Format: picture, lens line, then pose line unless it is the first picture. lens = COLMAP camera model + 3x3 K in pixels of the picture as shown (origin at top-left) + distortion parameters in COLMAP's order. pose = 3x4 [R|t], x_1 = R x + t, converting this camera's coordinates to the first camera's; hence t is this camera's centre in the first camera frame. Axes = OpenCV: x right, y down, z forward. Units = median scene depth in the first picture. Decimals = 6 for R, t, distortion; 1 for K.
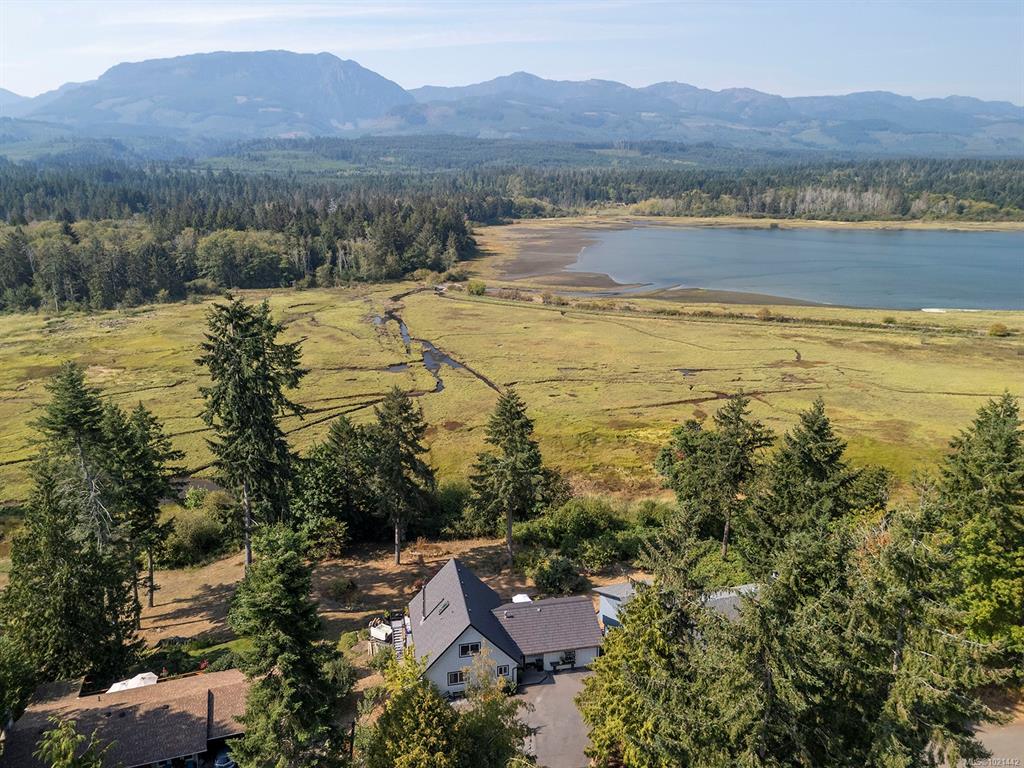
lens RADIAL K [[751.9, 0, 513.3], [0, 751.9, 380.1], [0, 0, 1]] dist [0.082195, -0.078957]
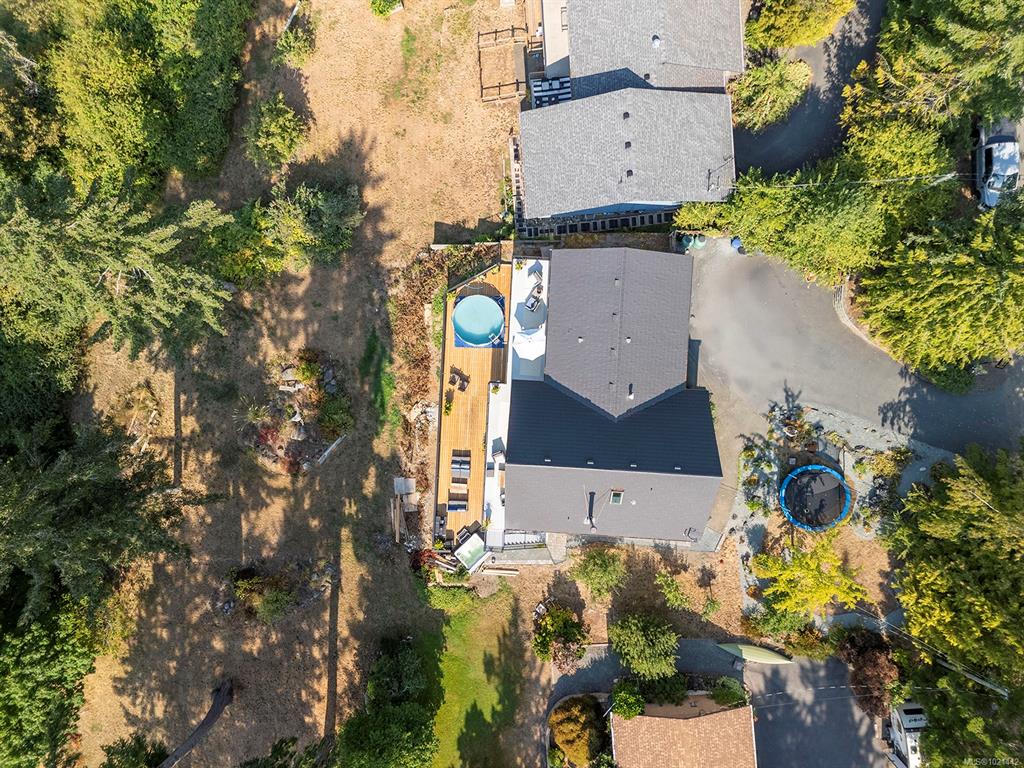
lens RADIAL K [[771.1, 0, 512.0], [0, 771.1, 384.0], [0, 0, 1]] dist [0.044069, 0.003773]
pose [[0.252008, -0.967249, -0.030349, -0.002087], [0.289255, 0.045361, 0.956177, -0.129050], [-0.923484, -0.249743, 0.291213, 0.358634]]
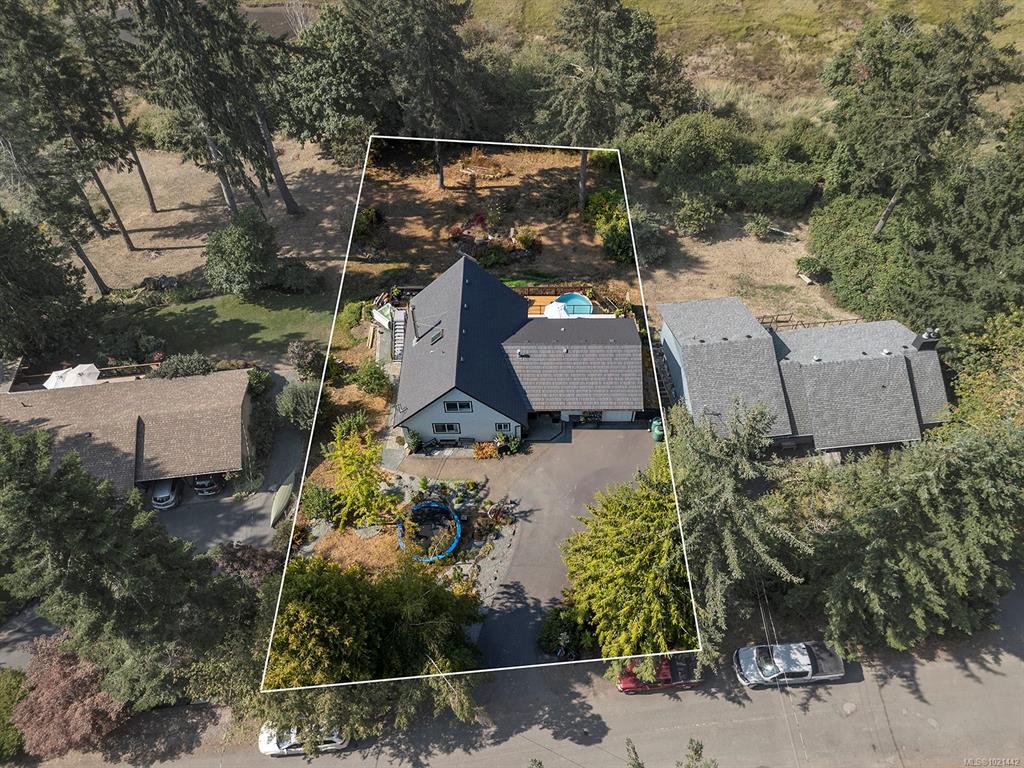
lens RADIAL K [[751.9, 0, 513.3], [0, 751.9, 380.1], [0, 0, 1]] dist [0.082195, -0.078957]
pose [[0.976835, 0.156748, -0.145681, 0.038465], [-0.033492, 0.784373, 0.619385, -0.052056], [0.211355, -0.600158, 0.771453, 0.160804]]
